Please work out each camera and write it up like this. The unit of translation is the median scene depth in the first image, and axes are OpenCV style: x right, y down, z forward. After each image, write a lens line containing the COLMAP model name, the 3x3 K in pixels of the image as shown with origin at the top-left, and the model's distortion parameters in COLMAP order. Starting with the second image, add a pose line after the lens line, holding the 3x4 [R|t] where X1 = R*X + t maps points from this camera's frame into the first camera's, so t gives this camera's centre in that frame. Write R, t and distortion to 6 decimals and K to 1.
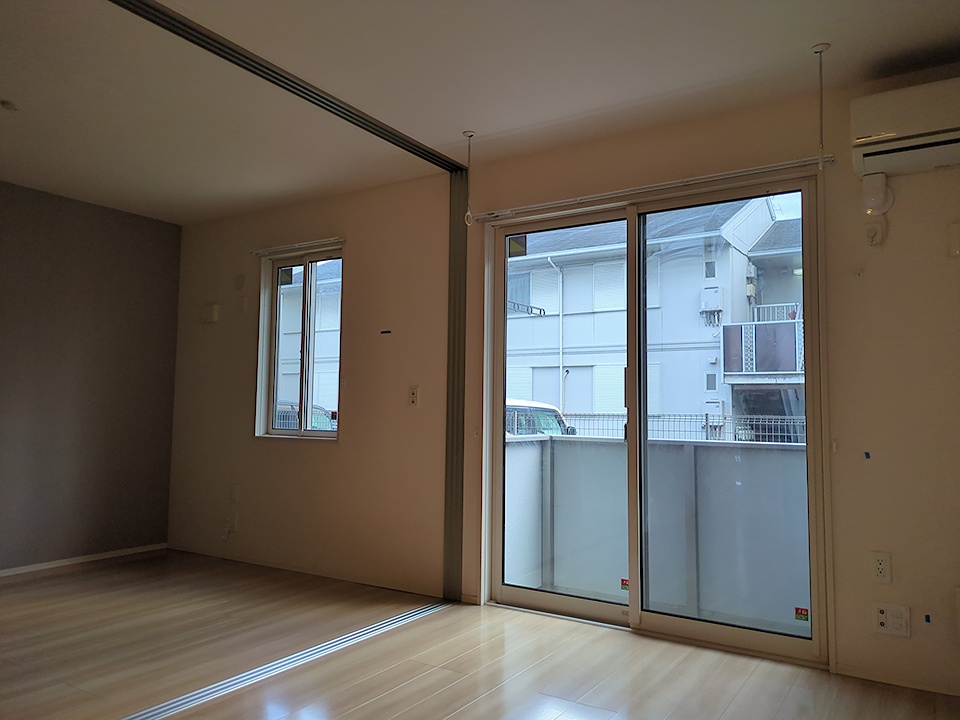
lens RADIAL K [[717.9, 0, 473.3], [0, 717.9, 362.8], [0, 0, 1]] dist [0.008276, -0.013747]
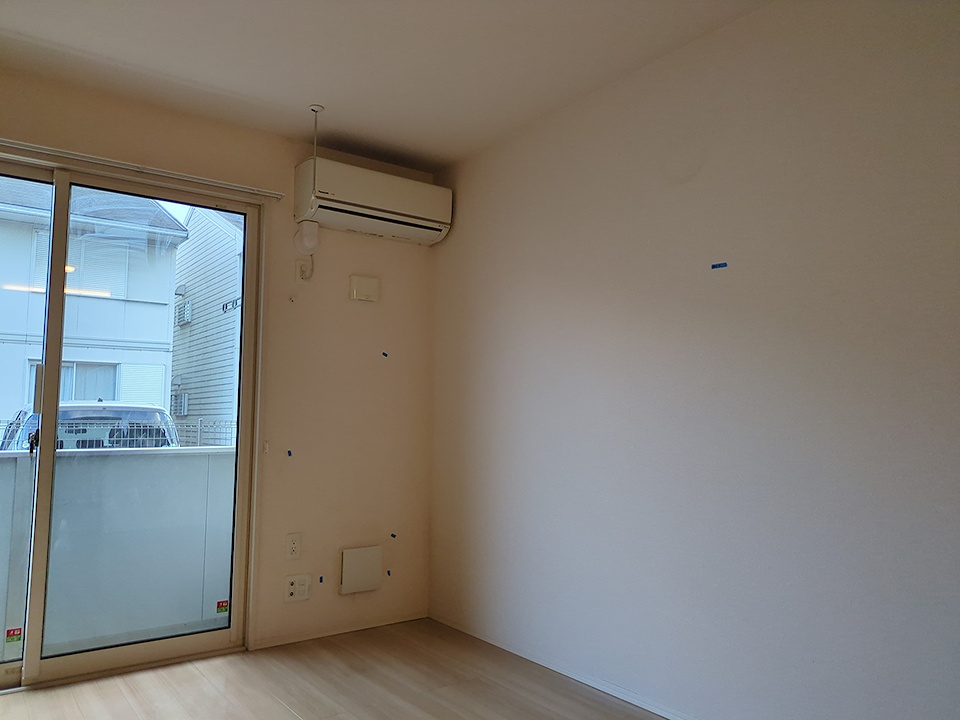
lens RADIAL K [[717.9, 0, 482.4], [0, 717.9, 354.4], [0, 0, 1]] dist [0.008276, -0.013747]
pose [[0.329680, 0.075792, 0.941046, -0.448934], [-0.061942, 0.996361, -0.058546, 0.014922], [-0.942059, -0.038989, 0.333175, 0.293994]]
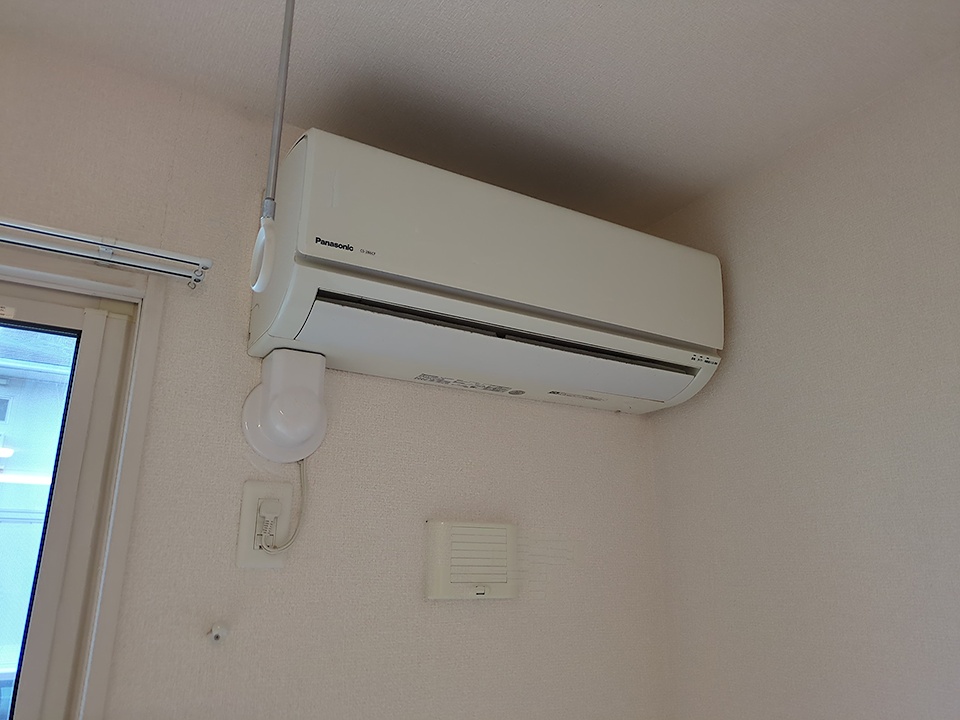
lens RADIAL K [[717.9, 0, 479.1], [0, 717.9, 359.8], [0, 0, 1]] dist [0.008276, -0.013747]
pose [[0.443784, 0.248393, 0.861021, 0.267249], [-0.062941, 0.967084, -0.246550, -0.163556], [-0.893921, 0.055221, 0.444811, 0.712407]]
